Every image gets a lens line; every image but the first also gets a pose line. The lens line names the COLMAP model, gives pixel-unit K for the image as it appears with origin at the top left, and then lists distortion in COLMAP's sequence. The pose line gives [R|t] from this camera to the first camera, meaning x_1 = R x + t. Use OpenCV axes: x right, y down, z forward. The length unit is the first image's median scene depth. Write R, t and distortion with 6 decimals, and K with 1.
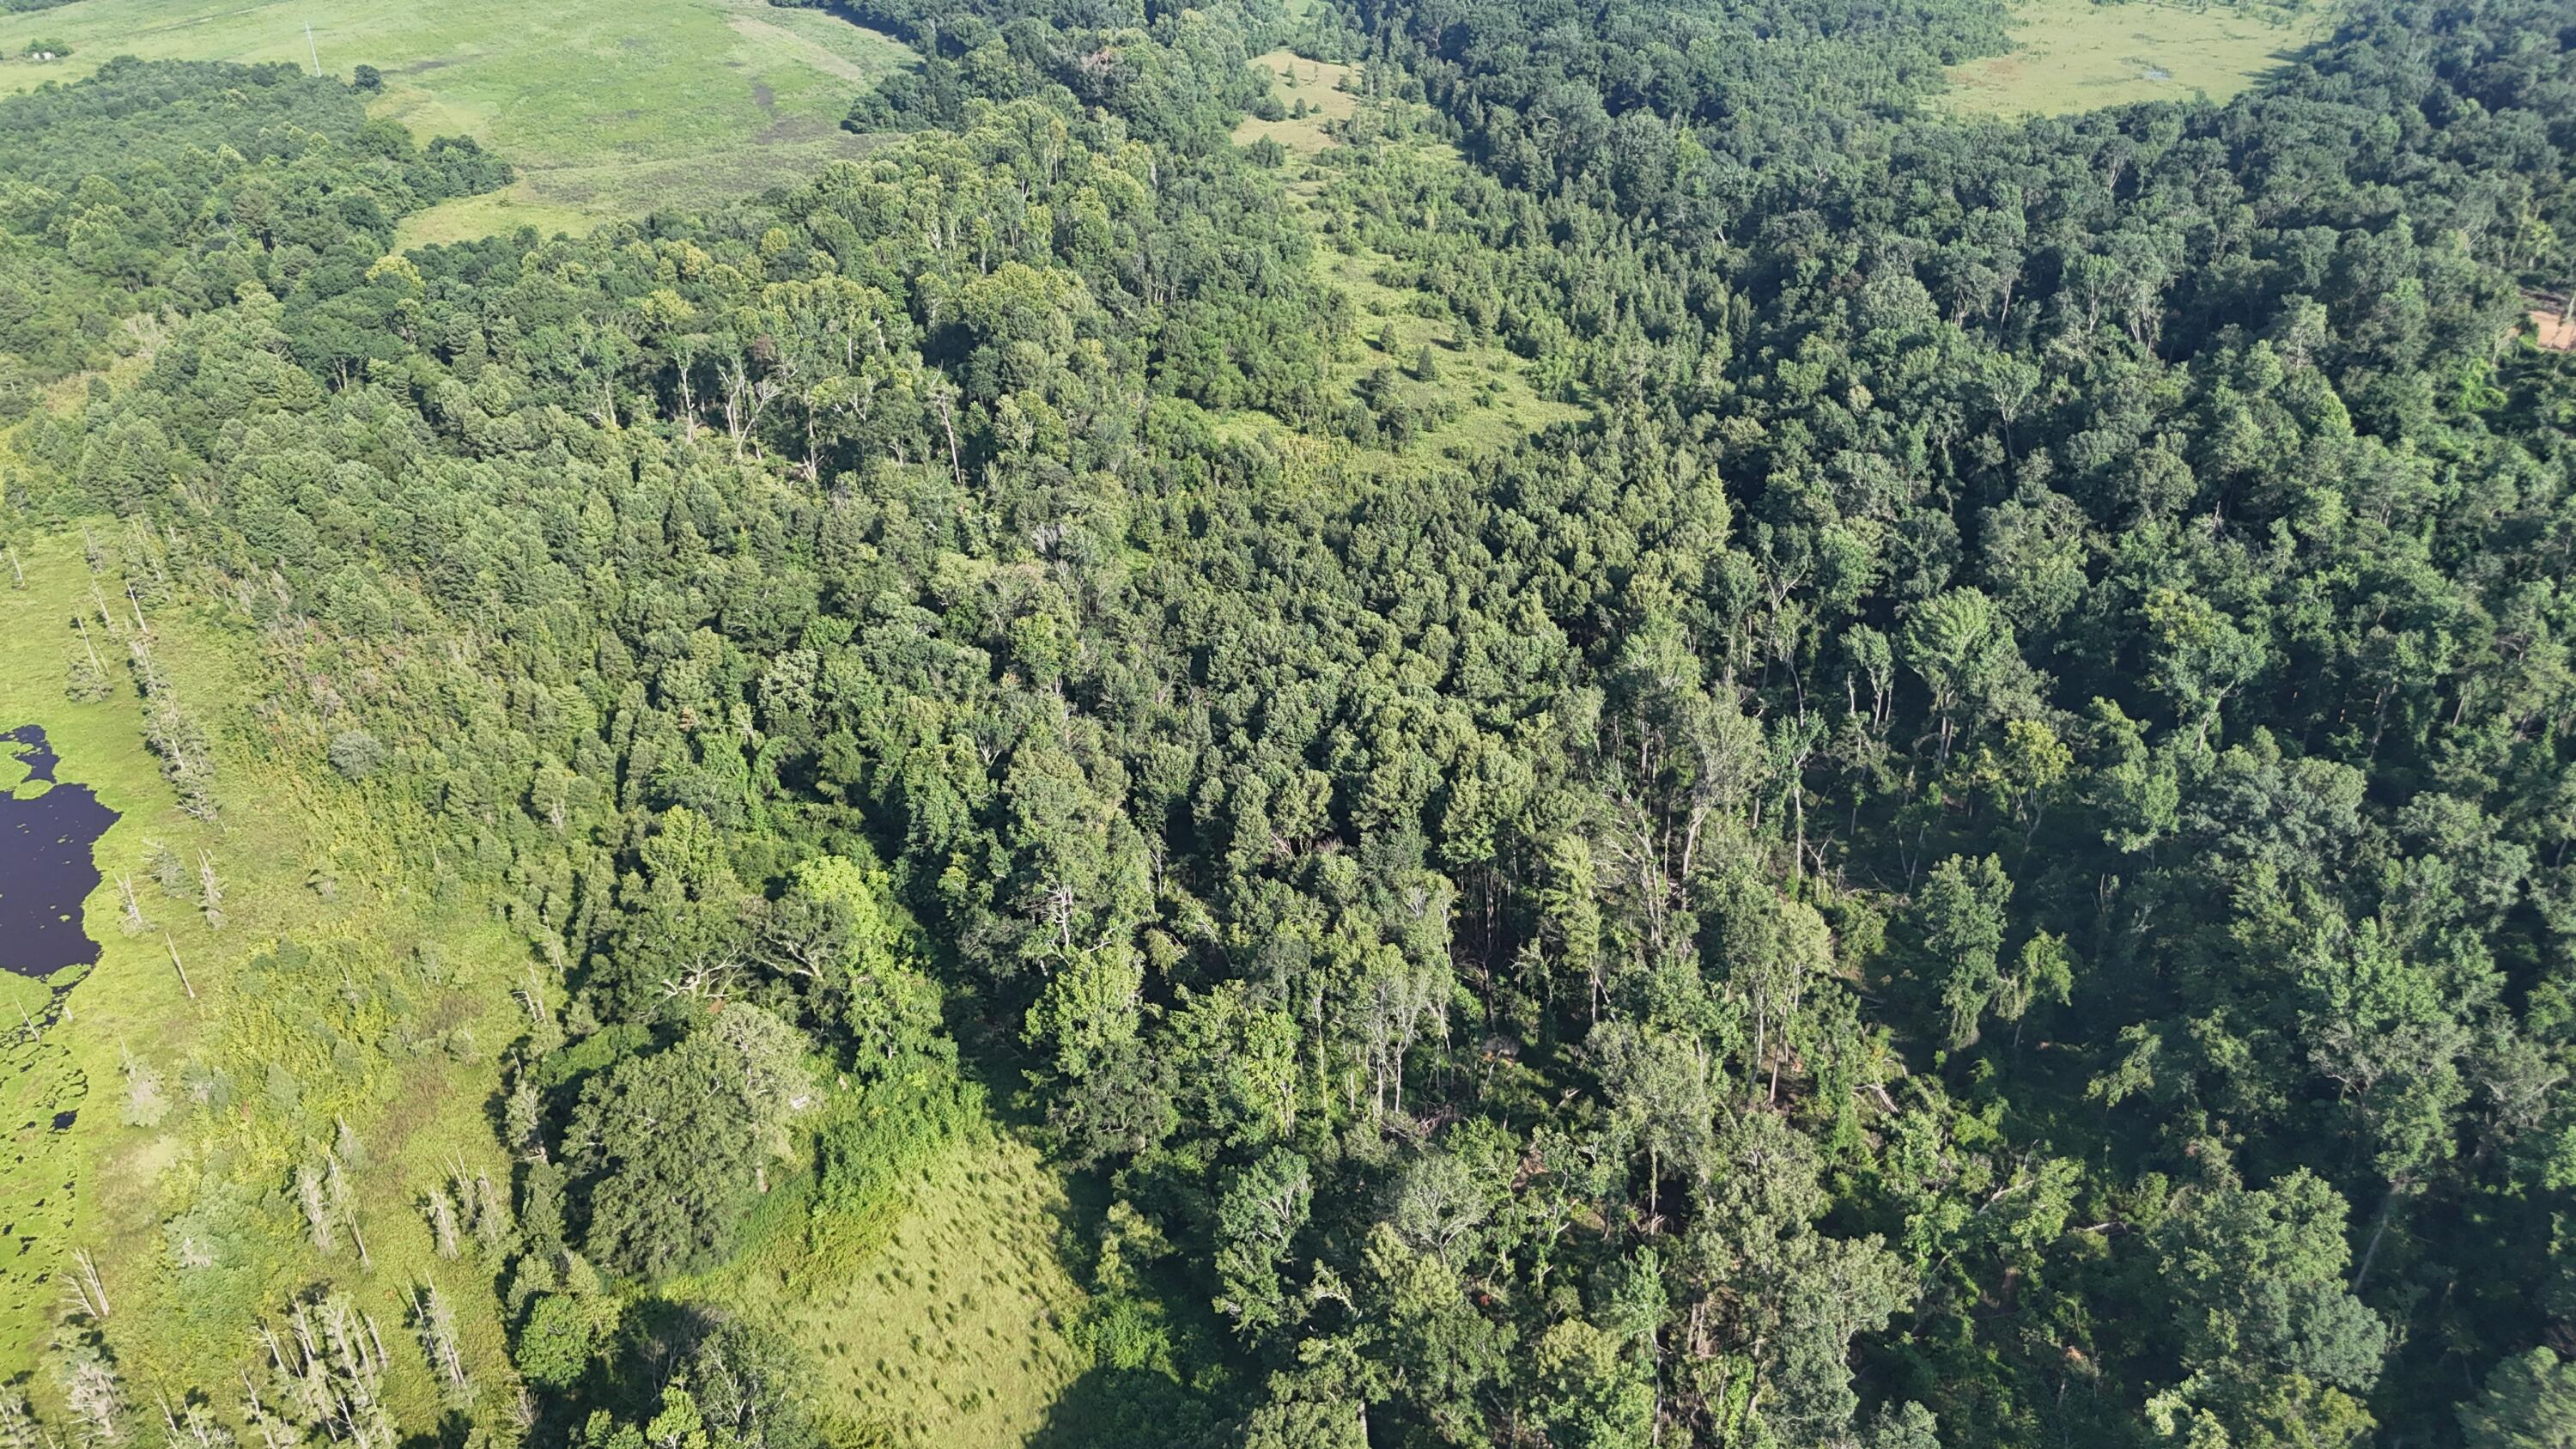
lens RADIAL K [[1902.2, 0, 1287.4], [0, 1902.2, 732.9], [0, 0, 1]] dist [0.066246, -0.057030]
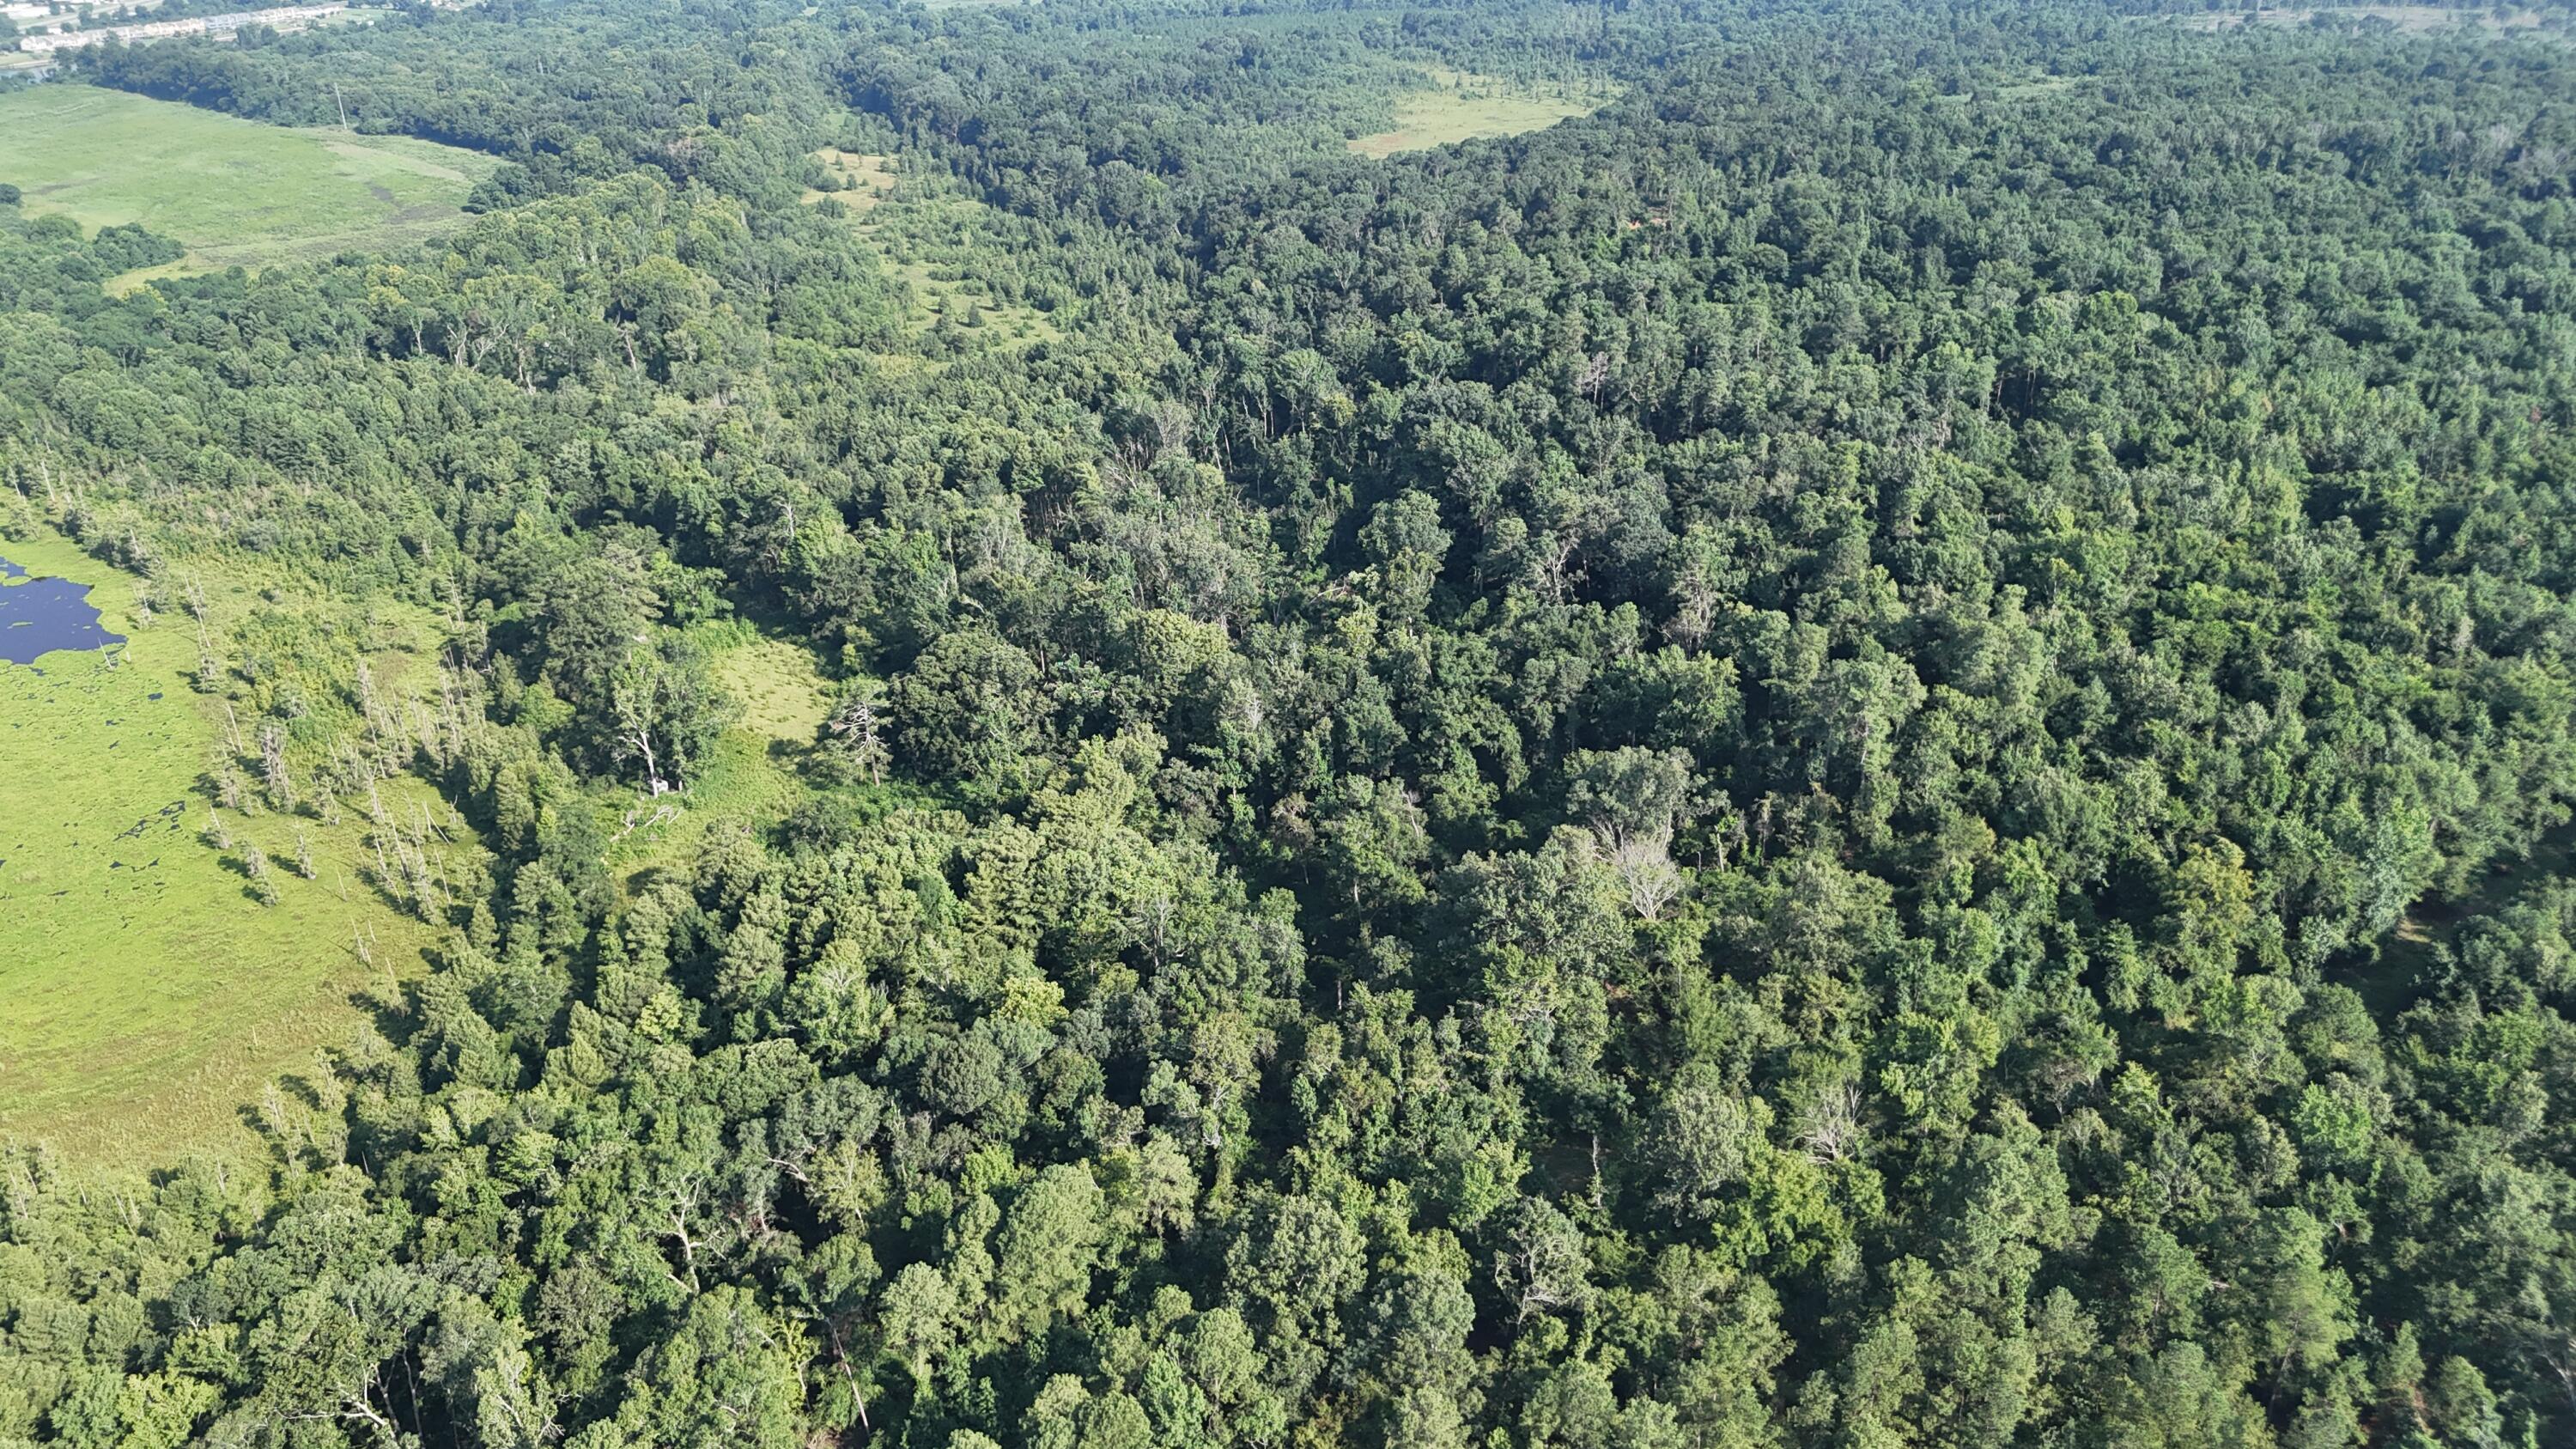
lens RADIAL K [[1918.4, 0, 1287.3], [0, 1918.4, 711.0], [0, 0, 1]] dist [0.071058, -0.067319]
pose [[0.970824, -0.103160, 0.216469, -0.052512], [0.123144, 0.989084, -0.080922, 0.308639], [-0.205758, 0.105217, 0.972930, -0.506908]]
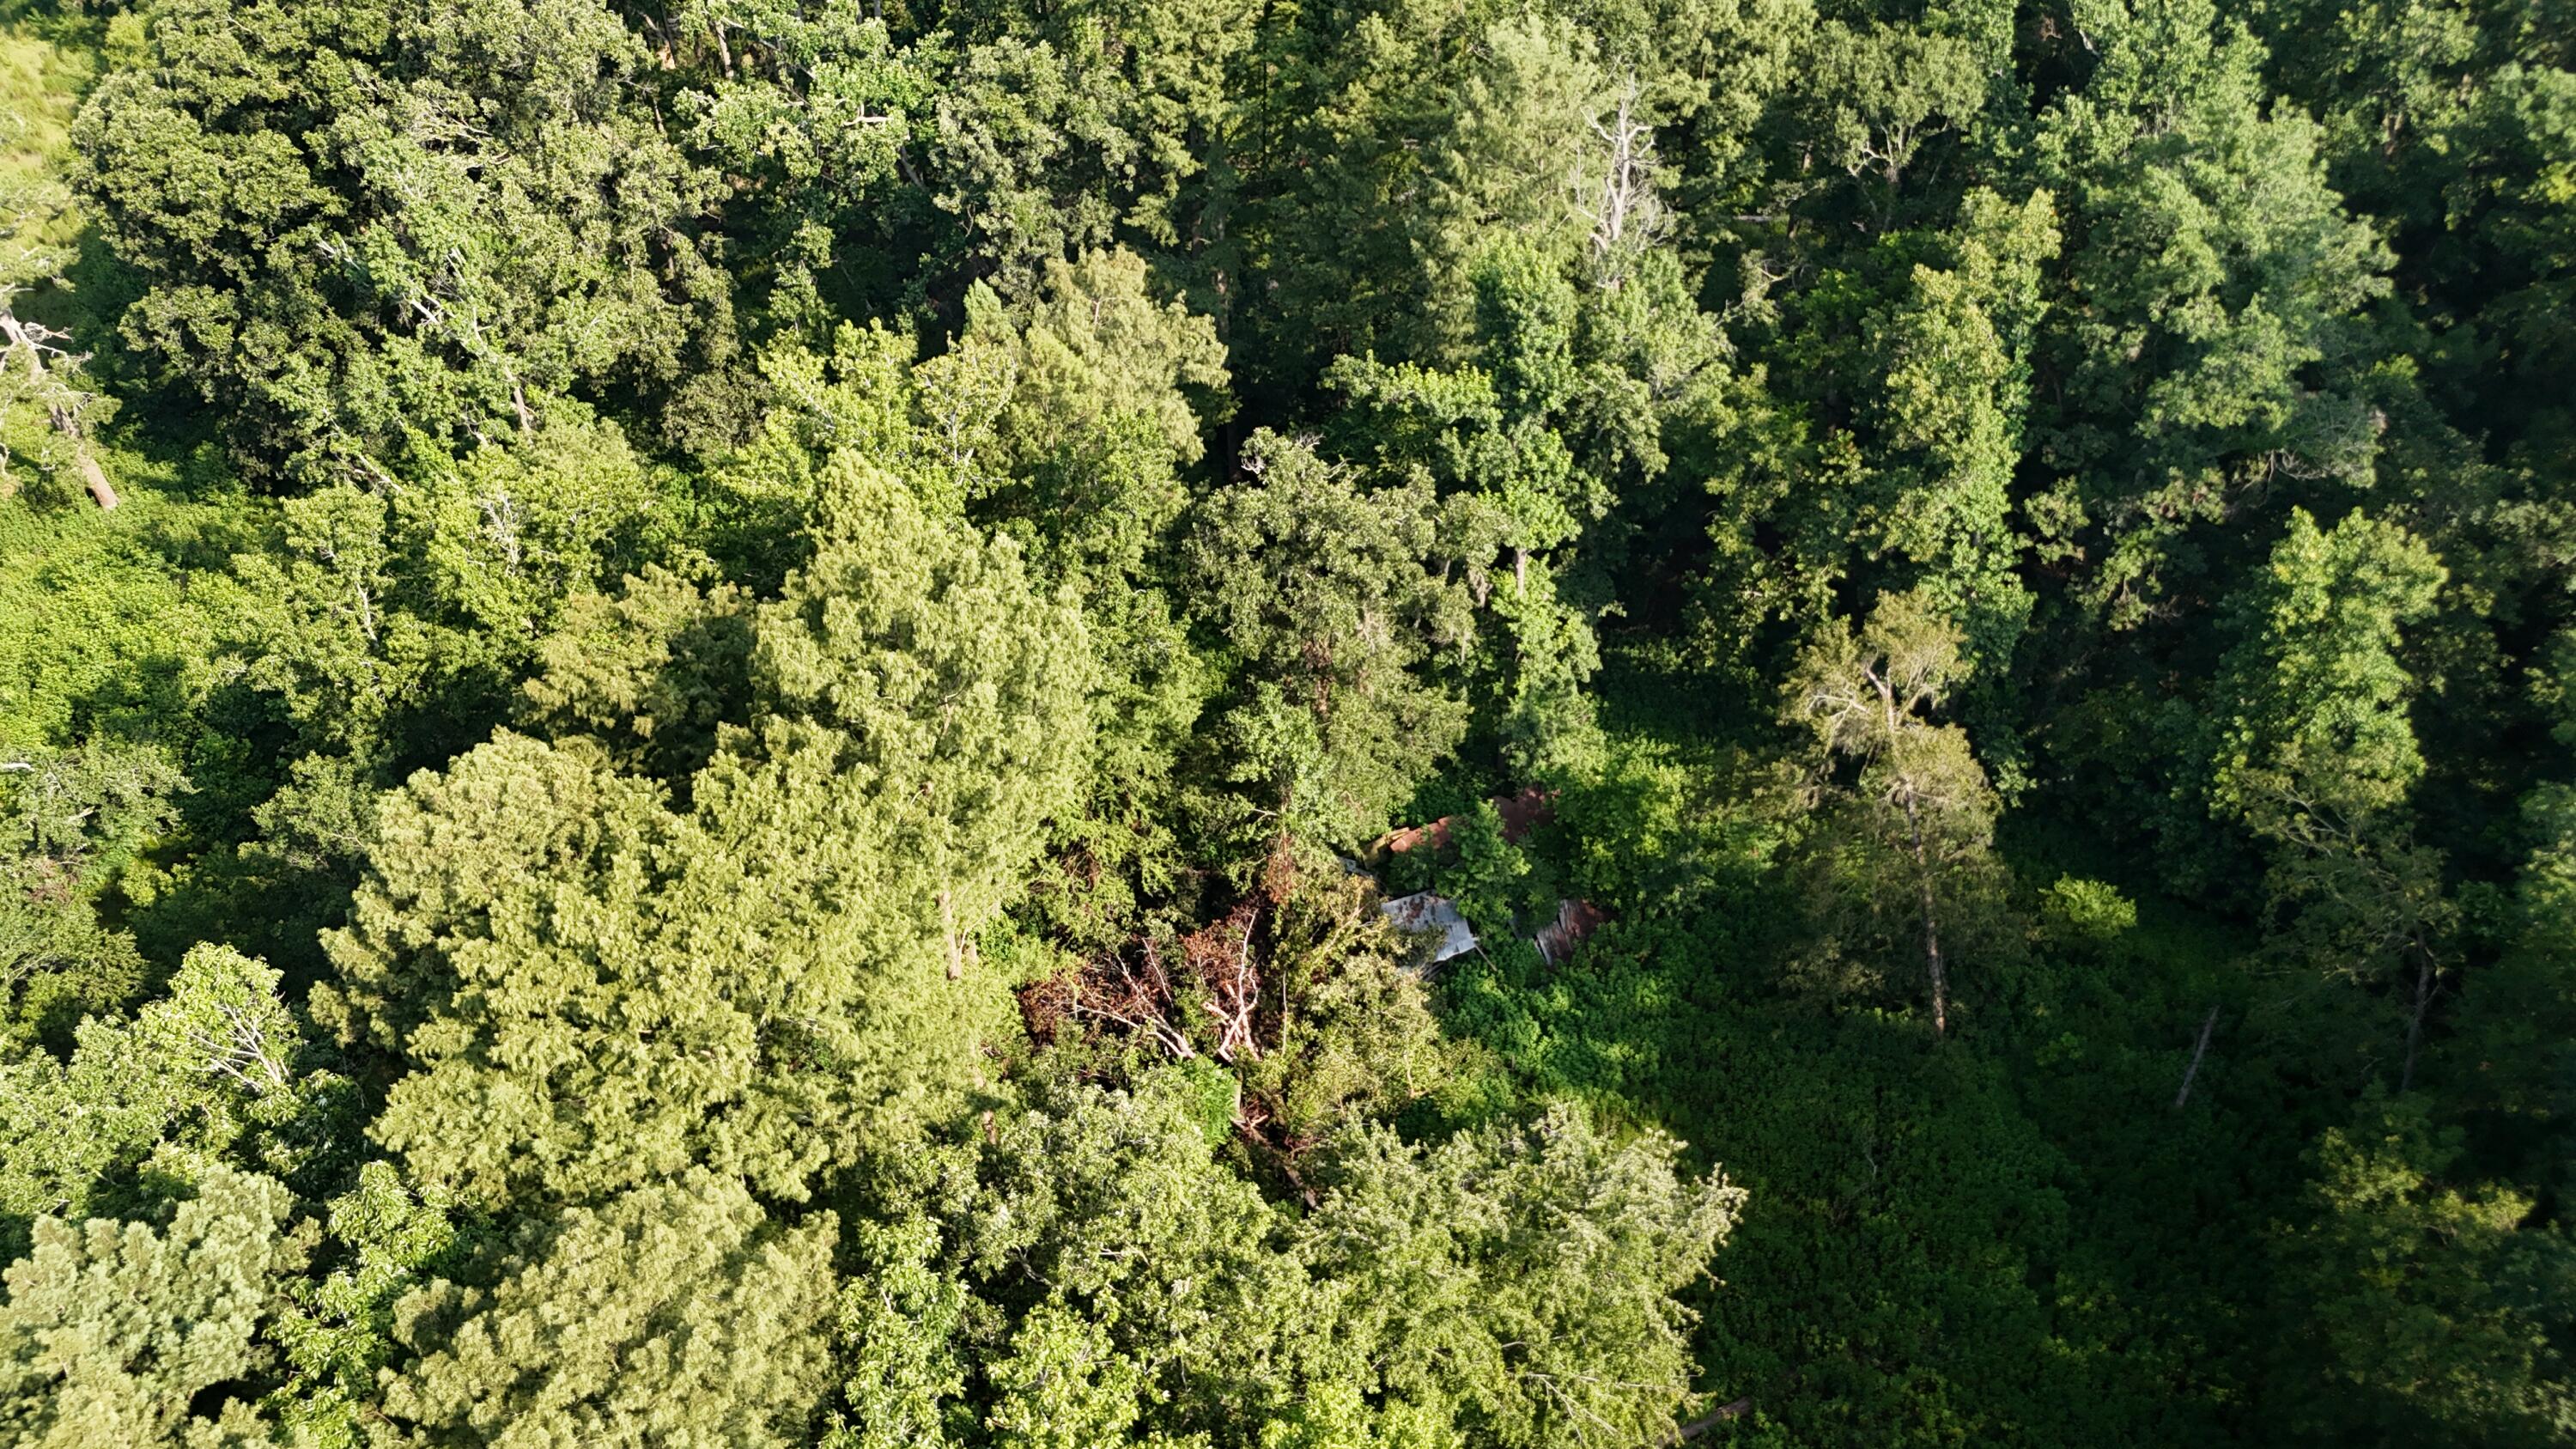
lens RADIAL K [[1902.2, 0, 1287.4], [0, 1902.2, 732.9], [0, 0, 1]] dist [0.066246, -0.057030]
pose [[0.952003, -0.200831, 0.230994, 0.039268], [0.157674, 0.968589, 0.192285, 0.246872], [-0.262355, -0.146634, 0.953765, 0.177965]]
